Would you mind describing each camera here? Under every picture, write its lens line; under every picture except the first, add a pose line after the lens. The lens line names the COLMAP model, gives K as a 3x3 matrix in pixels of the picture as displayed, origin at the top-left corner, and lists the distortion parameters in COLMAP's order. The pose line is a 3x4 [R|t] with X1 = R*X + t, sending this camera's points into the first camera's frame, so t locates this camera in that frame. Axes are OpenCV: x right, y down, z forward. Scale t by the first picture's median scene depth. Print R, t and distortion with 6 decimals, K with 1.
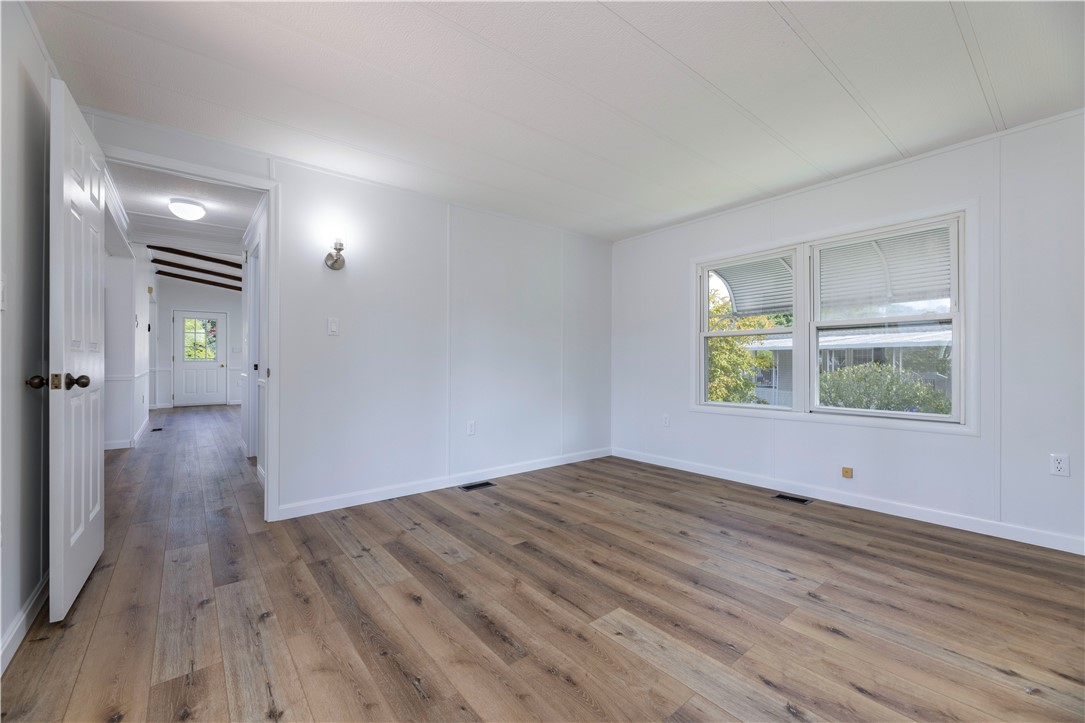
lens RADIAL K [[435.1, 0, 538.5], [0, 435.1, 360.7], [0, 0, 1]] dist [-0.000608, -0.000117]
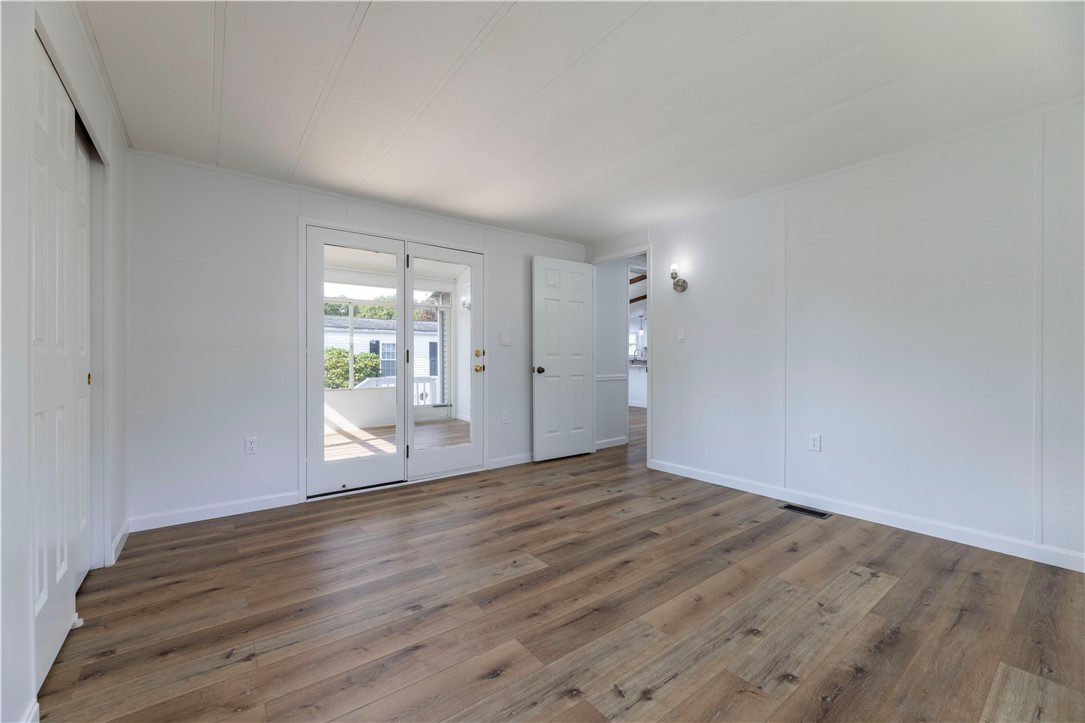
lens RADIAL K [[435.1, 0, 538.5], [0, 435.1, 360.7], [0, 0, 1]] dist [-0.000608, -0.000117]
pose [[-0.023278, -0.000957, -0.999729, 1.090191], [0.002943, 0.999995, -0.001025, -0.003243], [0.999725, -0.002966, -0.023276, 0.778071]]
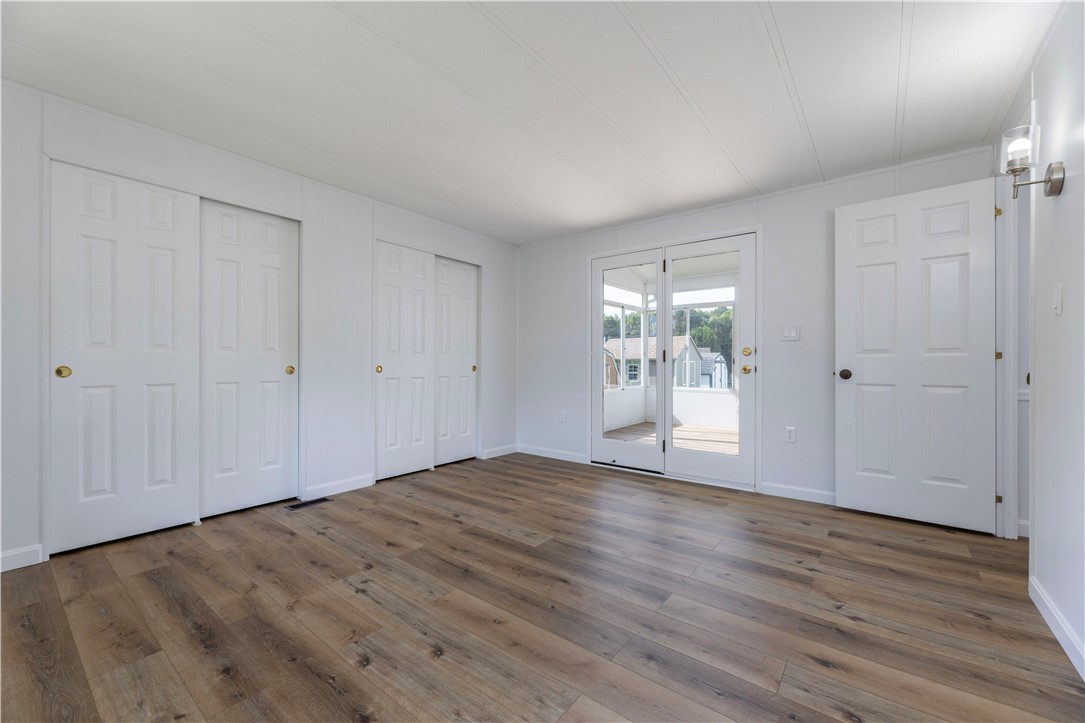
lens RADIAL K [[435.1, 0, 538.5], [0, 435.1, 360.7], [0, 0, 1]] dist [-0.000608, -0.000117]
pose [[-0.973748, -0.004022, -0.227595, 0.373944], [-0.002732, 0.999978, -0.005983, 0.006103], [0.227614, -0.005204, -0.973738, 1.786879]]
